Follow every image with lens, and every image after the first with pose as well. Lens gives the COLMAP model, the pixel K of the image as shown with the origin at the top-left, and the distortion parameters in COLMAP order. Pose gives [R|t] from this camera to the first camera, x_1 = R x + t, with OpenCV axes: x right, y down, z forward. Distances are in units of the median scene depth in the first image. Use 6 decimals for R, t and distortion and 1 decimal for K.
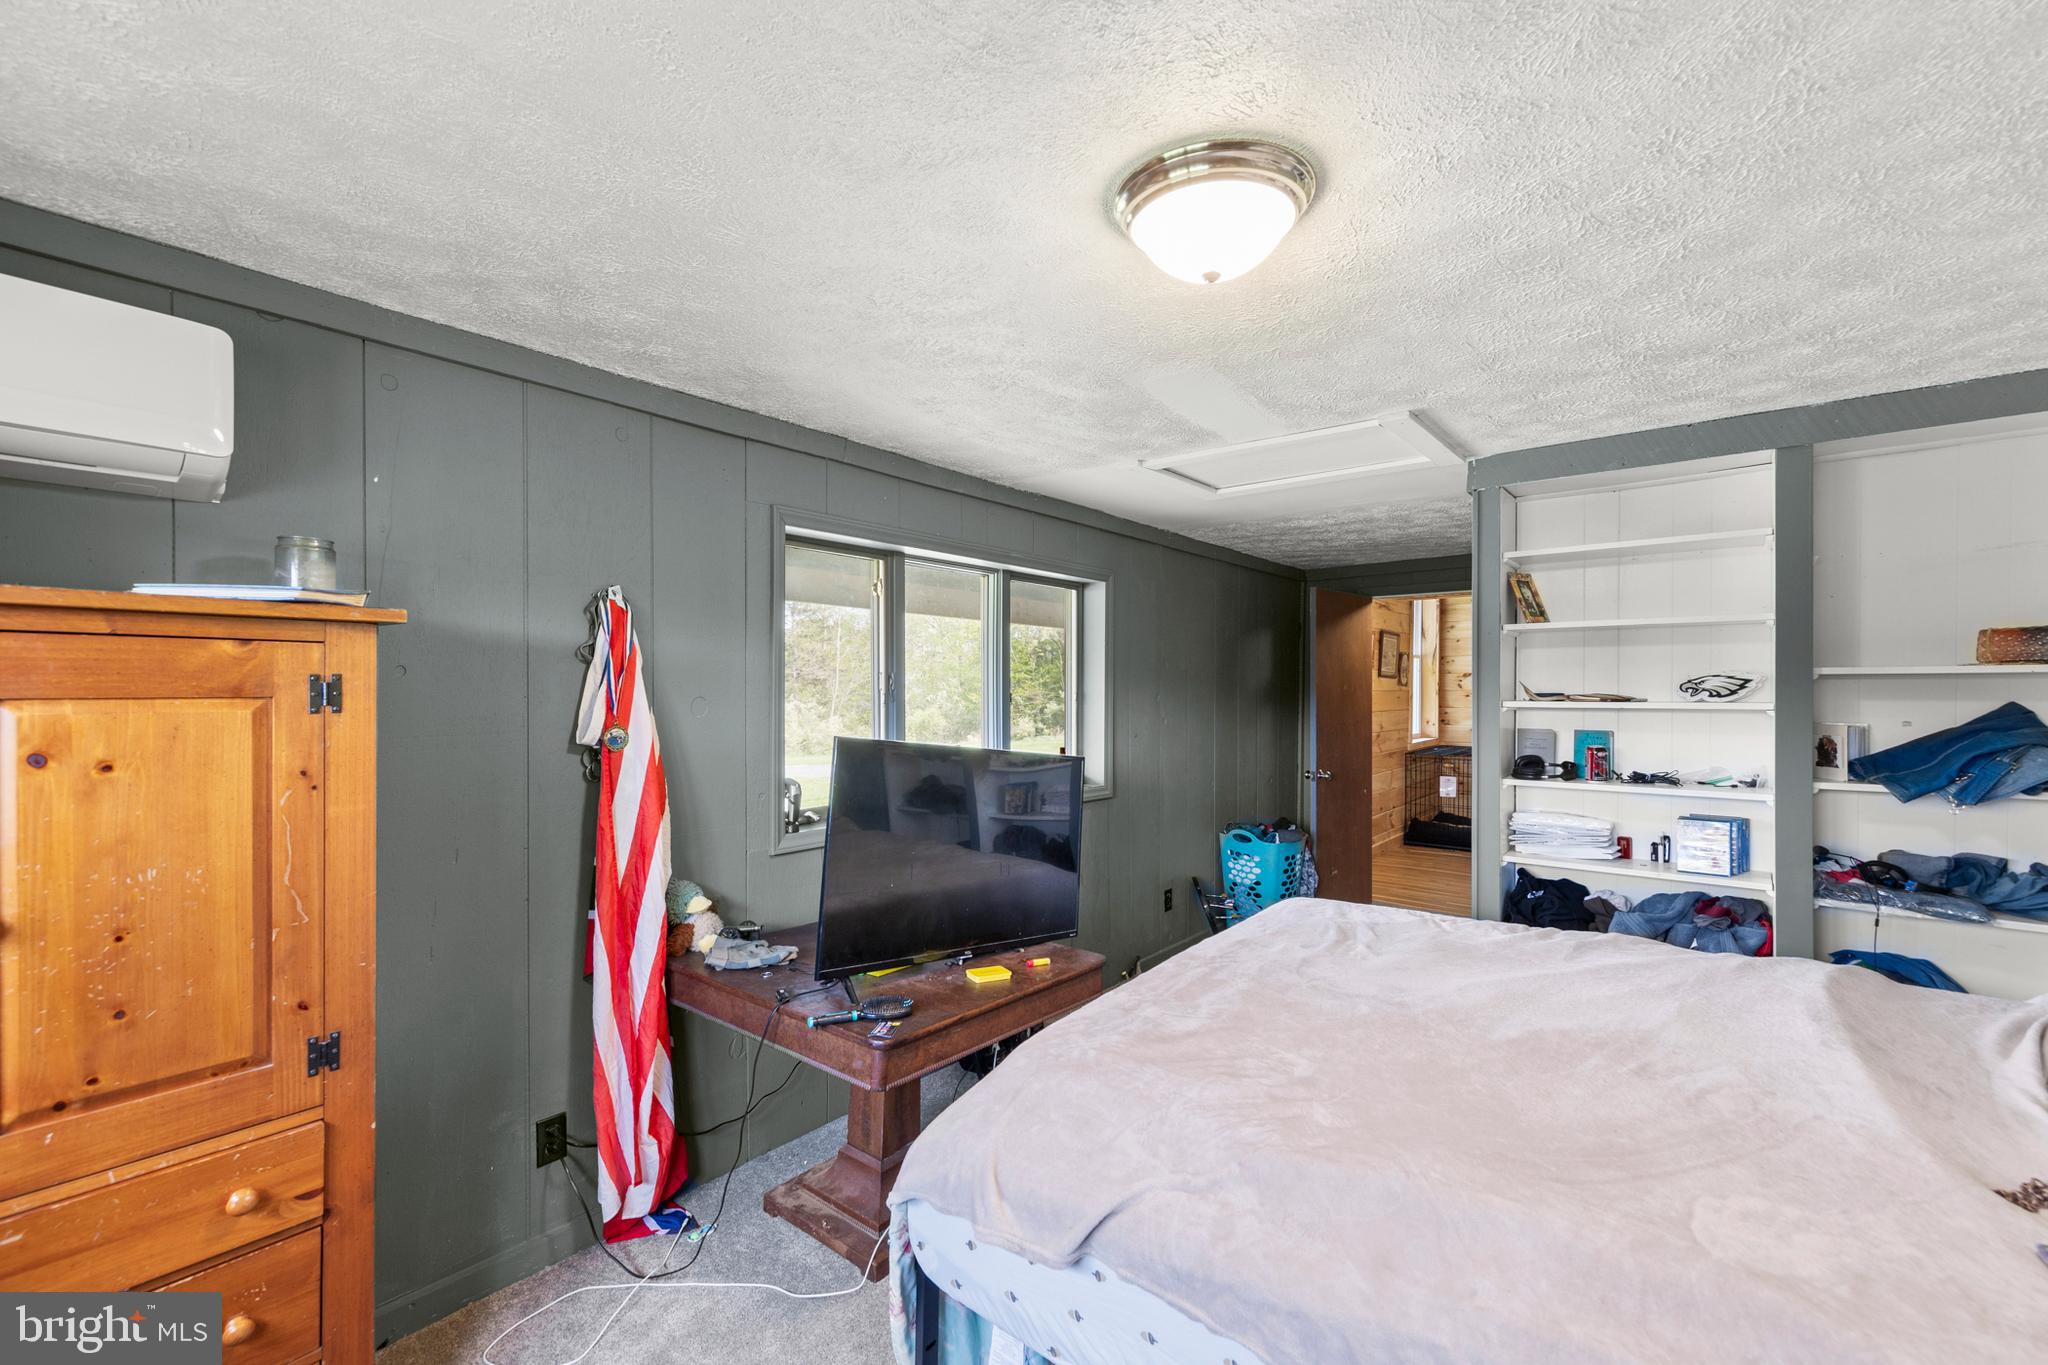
lens RADIAL K [[853.6, 0, 1030.1], [0, 853.6, 682.5], [0, 0, 1]] dist [0.005363, -0.000217]
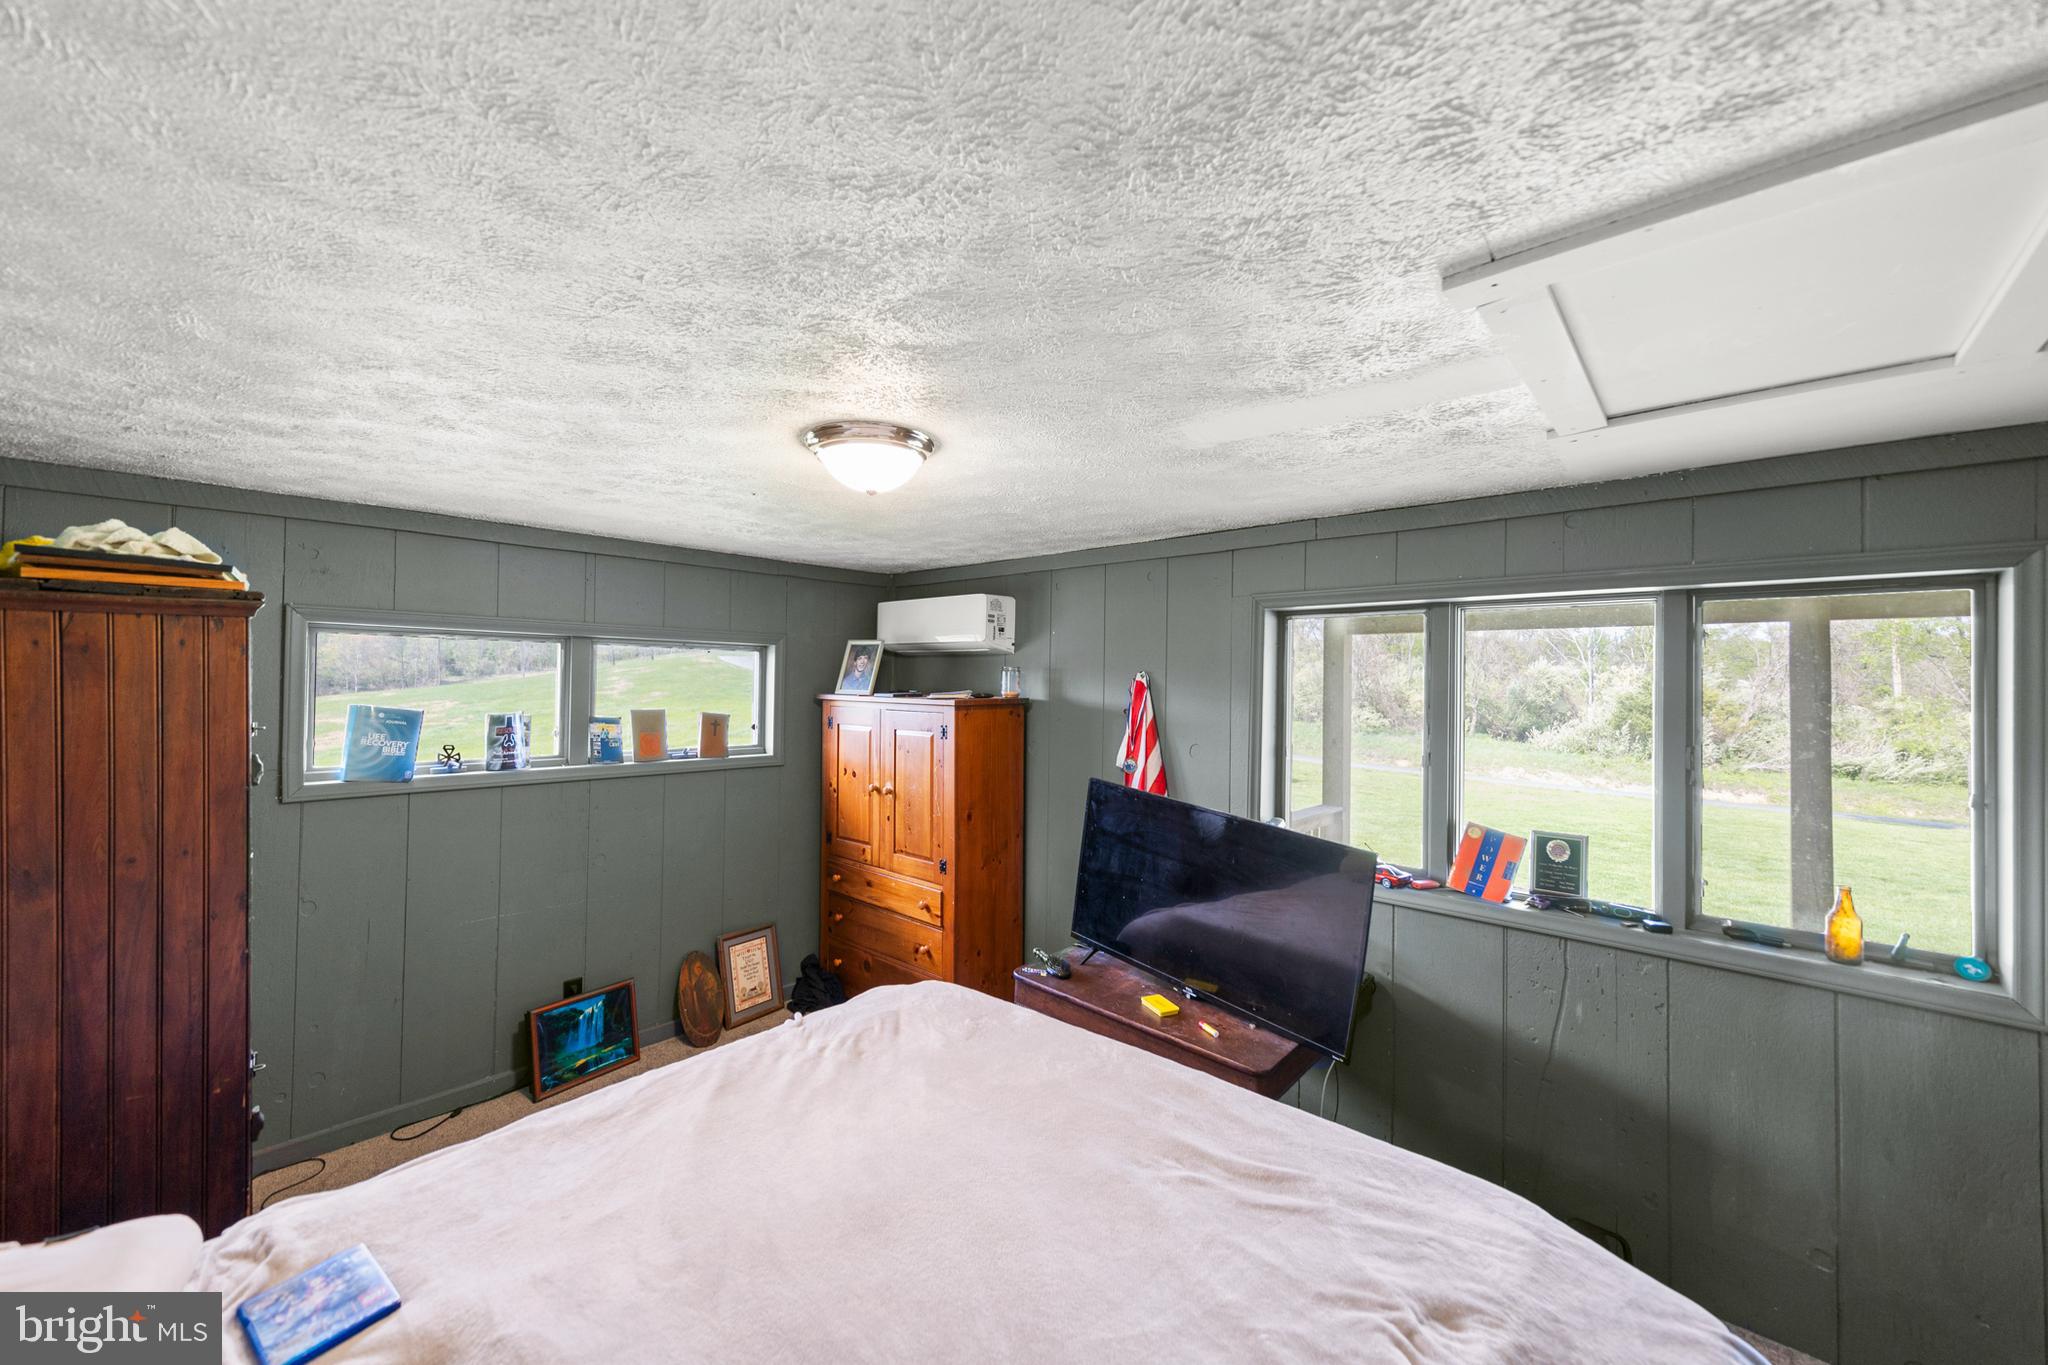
lens RADIAL K [[770.3, 0, 1050.0], [0, 770.3, 679.2], [0, 0, 1]] dist [0.000881, 0.000102]
pose [[-0.033306, -0.000794, -0.999445, 1.295501], [-0.001377, 0.999999, -0.000749, -0.128810], [0.999444, 0.001352, -0.033307, 1.146296]]
